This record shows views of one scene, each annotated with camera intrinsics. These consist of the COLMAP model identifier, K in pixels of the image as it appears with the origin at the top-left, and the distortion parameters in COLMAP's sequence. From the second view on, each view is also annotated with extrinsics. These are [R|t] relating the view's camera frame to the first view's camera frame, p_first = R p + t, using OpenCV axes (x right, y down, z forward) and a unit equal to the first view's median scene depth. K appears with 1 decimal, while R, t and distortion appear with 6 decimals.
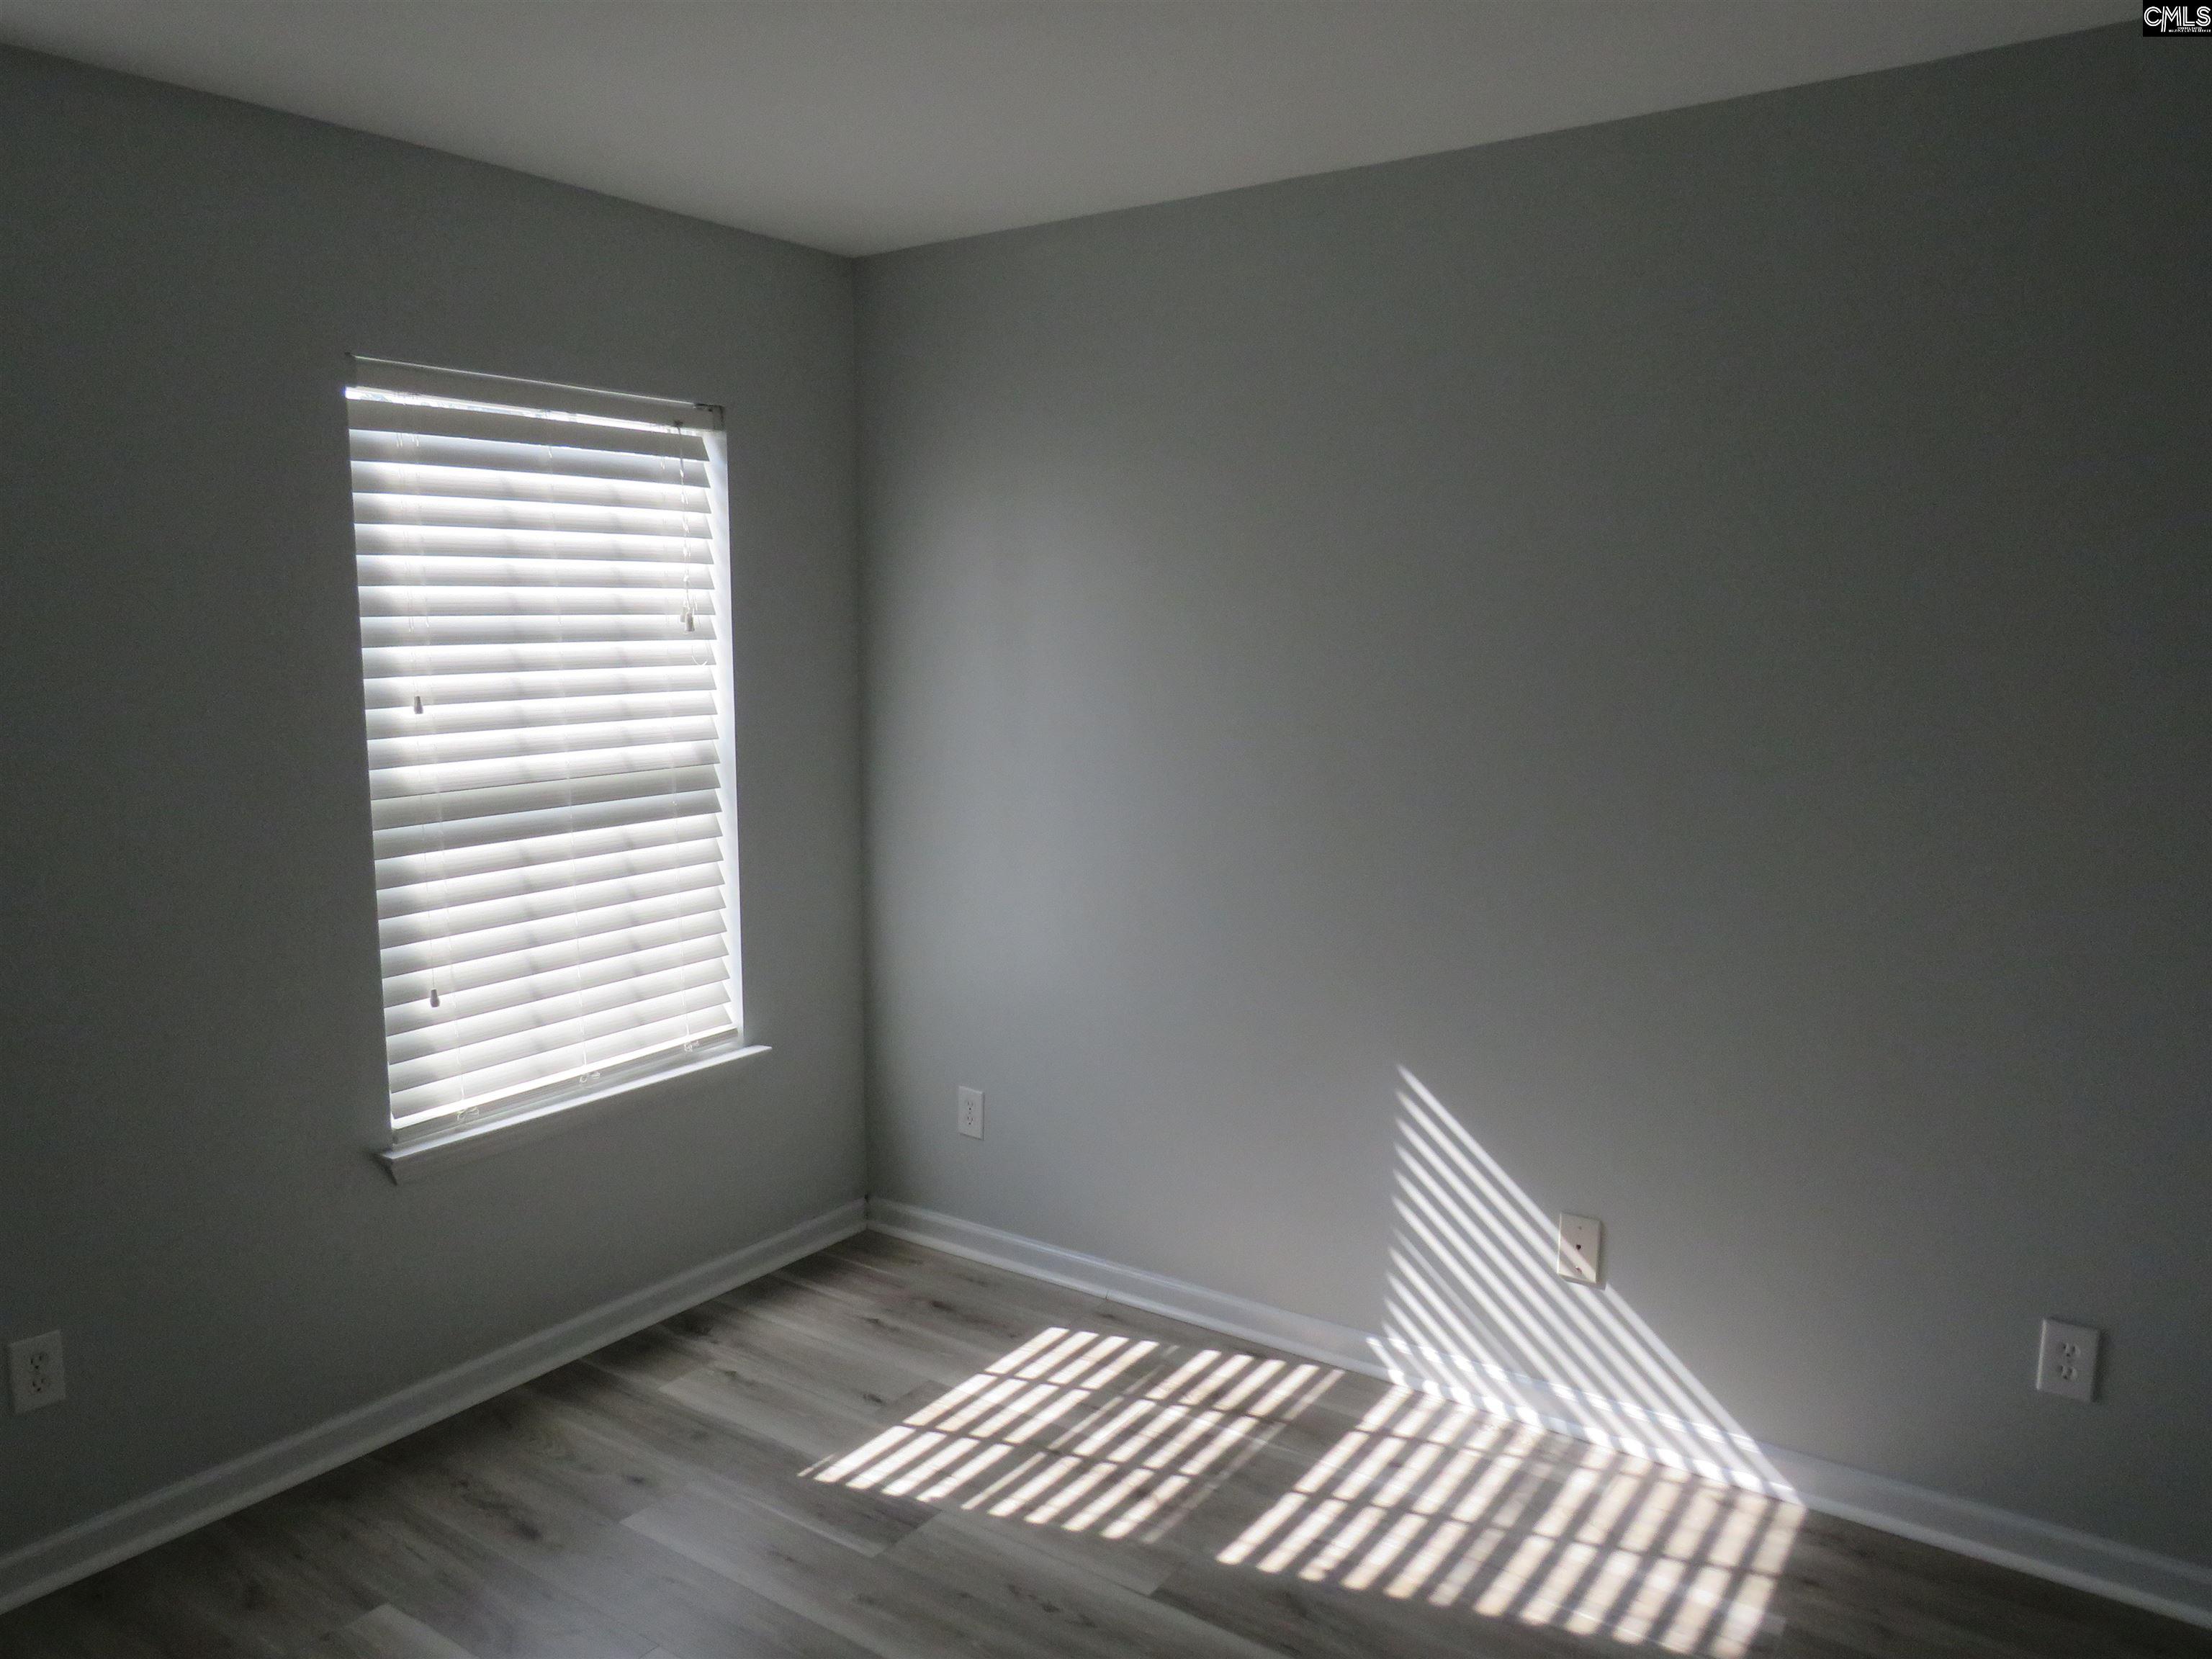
lens RADIAL K [[1567.5, 0, 1106.0], [0, 1567.5, 829.5], [0, 0, 1]] dist [-0.019391, -0.011213]
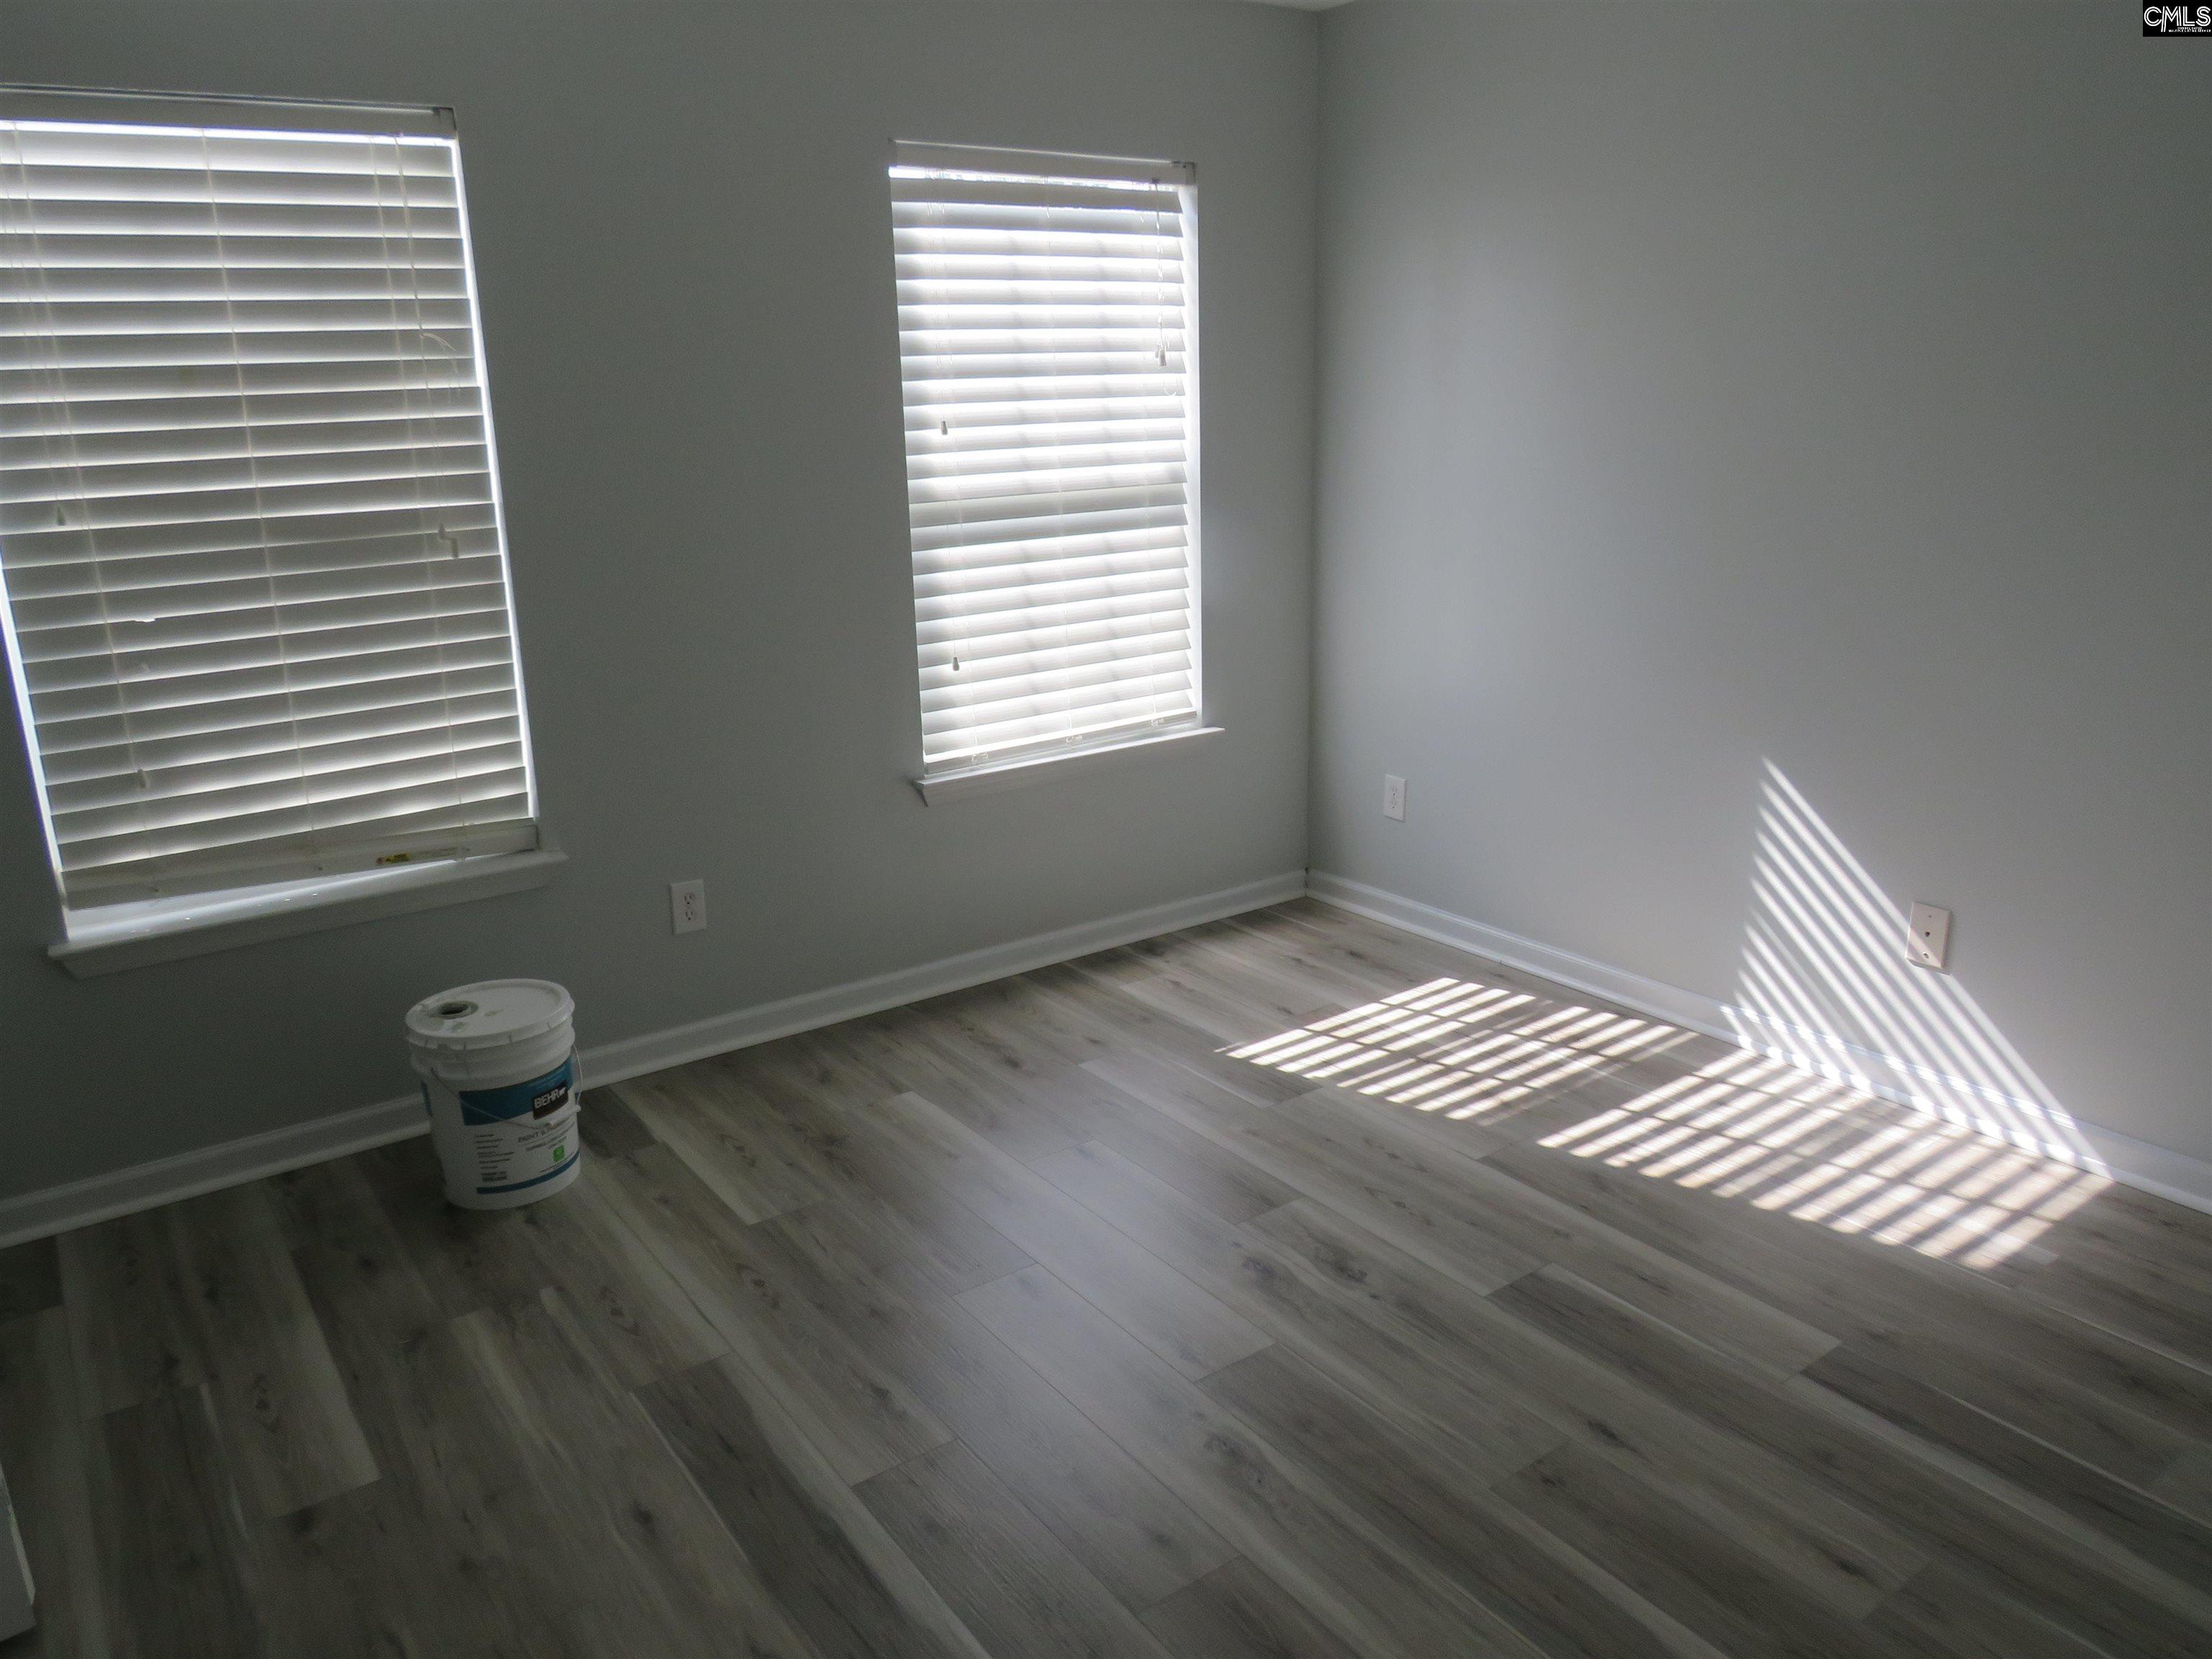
lens RADIAL K [[1532.1, 0, 1106.0], [0, 1532.1, 829.5], [0, 0, 1]] dist [-0.045740, 0.056458]
pose [[0.943993, 0.072092, -0.321994, 0.097446], [-0.021015, 0.986995, 0.159369, 0.038874], [0.329295, -0.143676, 0.933232, -0.145743]]
